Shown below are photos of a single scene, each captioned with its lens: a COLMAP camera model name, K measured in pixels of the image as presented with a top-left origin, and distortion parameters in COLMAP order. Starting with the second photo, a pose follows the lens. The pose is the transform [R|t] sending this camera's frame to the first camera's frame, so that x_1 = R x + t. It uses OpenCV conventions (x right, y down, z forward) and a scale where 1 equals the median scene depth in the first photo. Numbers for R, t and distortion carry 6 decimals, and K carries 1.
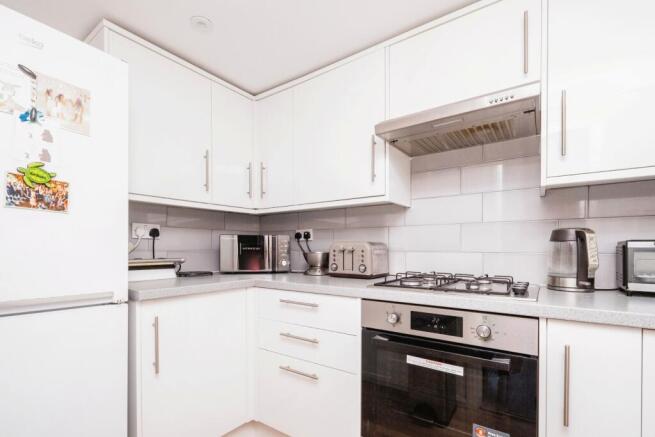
lens RADIAL K [[309.8, 0, 327.3], [0, 309.8, 249.5], [0, 0, 1]] dist [0.000297, -0.000238]
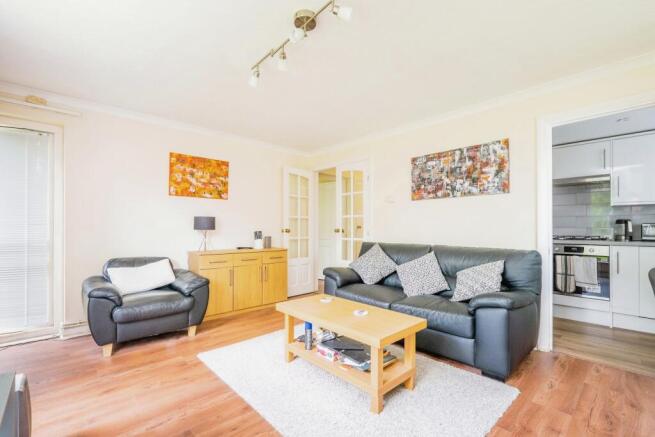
lens RADIAL K [[293.3, 0, 329.9], [0, 293.3, 226.8], [0, 0, 1]] dist [-0.001036, -0.000377]
pose [[0.981858, -0.002848, -0.189598, -1.106409], [0.001790, 0.999982, -0.005754, 0.011593], [0.189611, 0.005310, 0.981845, -1.757249]]
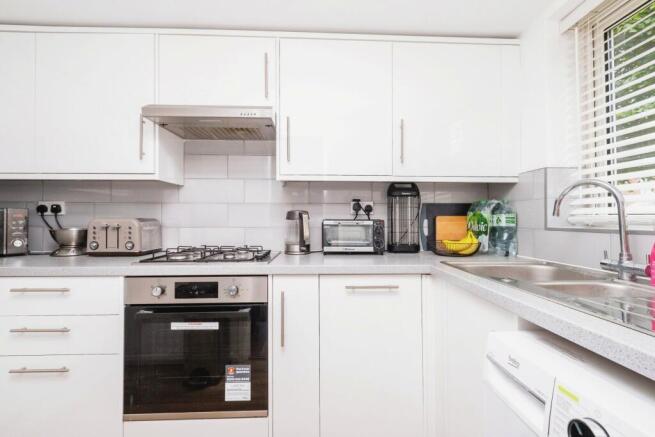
lens RADIAL K [[307.4, 0, 327.3], [0, 307.4, 214.1], [0, 0, 1]] dist [-0.003529, -0.001118]
pose [[0.794835, 0.006543, 0.606790, 0.024434], [0.005901, 0.999811, -0.018511, -0.019088], [-0.606797, 0.018293, 0.794647, -0.173005]]
